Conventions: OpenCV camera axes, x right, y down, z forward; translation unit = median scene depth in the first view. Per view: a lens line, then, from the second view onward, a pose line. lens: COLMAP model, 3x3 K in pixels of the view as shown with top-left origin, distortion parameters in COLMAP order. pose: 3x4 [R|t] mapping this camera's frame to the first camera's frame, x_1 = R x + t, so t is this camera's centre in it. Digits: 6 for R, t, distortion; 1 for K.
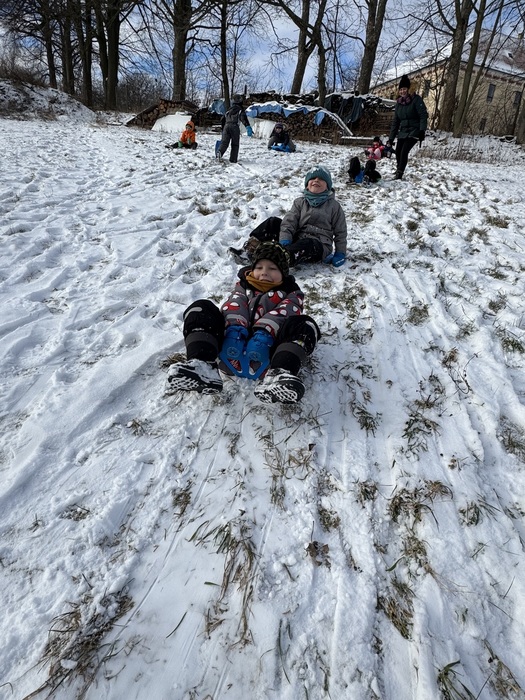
lens RADIAL K [[445.6, 0, 271.2], [0, 445.6, 349.3], [0, 0, 1]] dist [0.002760, 0.000045]
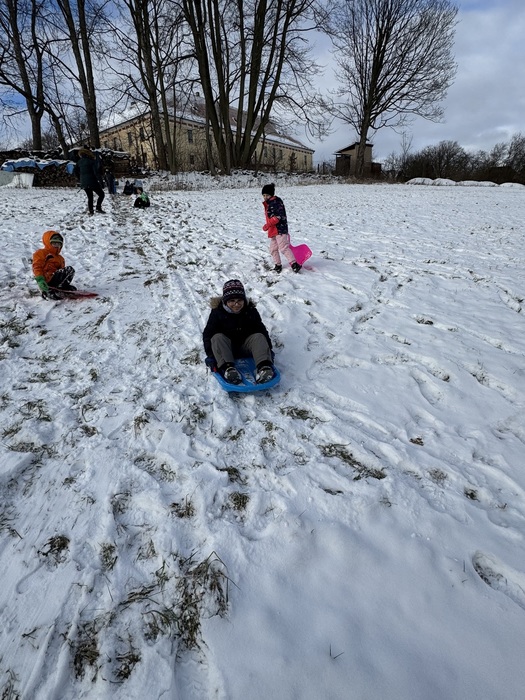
lens RADIAL K [[383.2, 0, 266.8], [0, 383.2, 350.5], [0, 0, 1]] dist [0.001249, 0.001429]
pose [[0.841917, -0.289420, 0.455425, -0.074403], [0.292067, 0.954091, 0.066393, 0.090658], [-0.453732, 0.077117, 0.887795, -0.232206]]
